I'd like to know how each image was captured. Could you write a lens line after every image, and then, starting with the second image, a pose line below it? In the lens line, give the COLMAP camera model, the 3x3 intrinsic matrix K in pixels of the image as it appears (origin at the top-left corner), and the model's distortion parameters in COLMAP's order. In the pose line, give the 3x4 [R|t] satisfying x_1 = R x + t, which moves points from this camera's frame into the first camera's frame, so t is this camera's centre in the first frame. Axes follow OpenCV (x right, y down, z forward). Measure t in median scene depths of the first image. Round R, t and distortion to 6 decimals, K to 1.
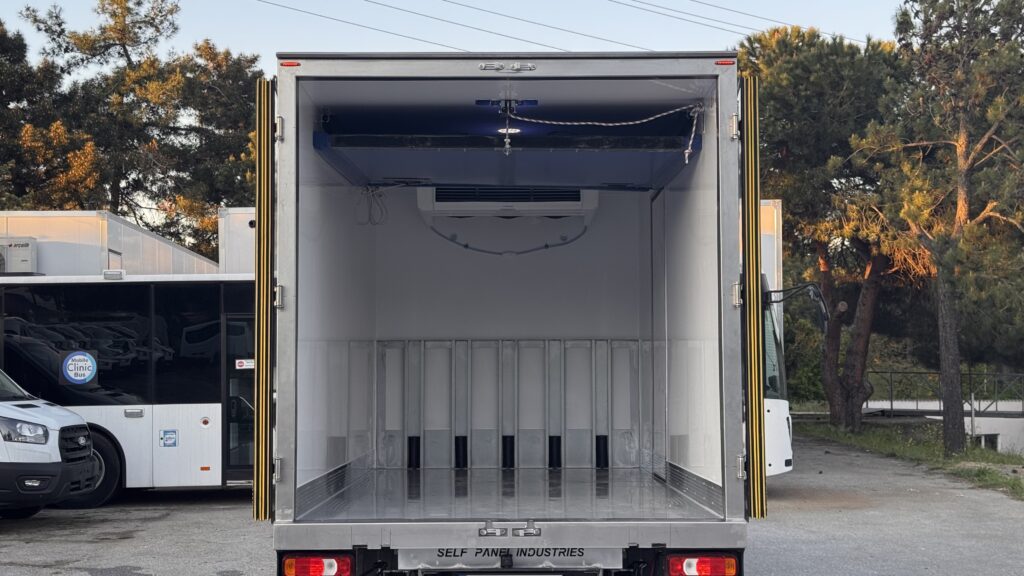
lens RADIAL K [[1456.9, 0, 512.0], [0, 1456.9, 288.0], [0, 0, 1]] dist [0.004965, 0.052271]
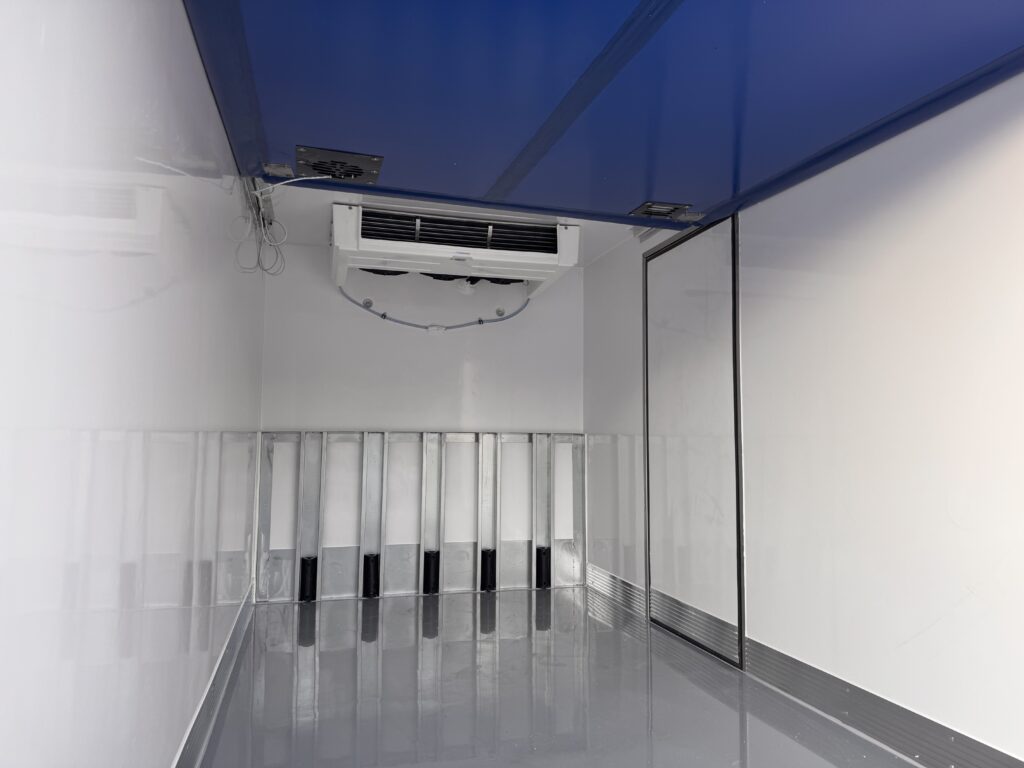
lens RADIAL K [[698.4, 0, 512.0], [0, 698.4, 384.0], [0, 0, 1]] dist [0.005621, 0.000191]
pose [[0.968413, 0.030515, 0.247476, -0.057489], [-0.023820, 0.999266, -0.030006, 0.019170], [-0.248210, 0.023163, 0.968429, 0.614453]]
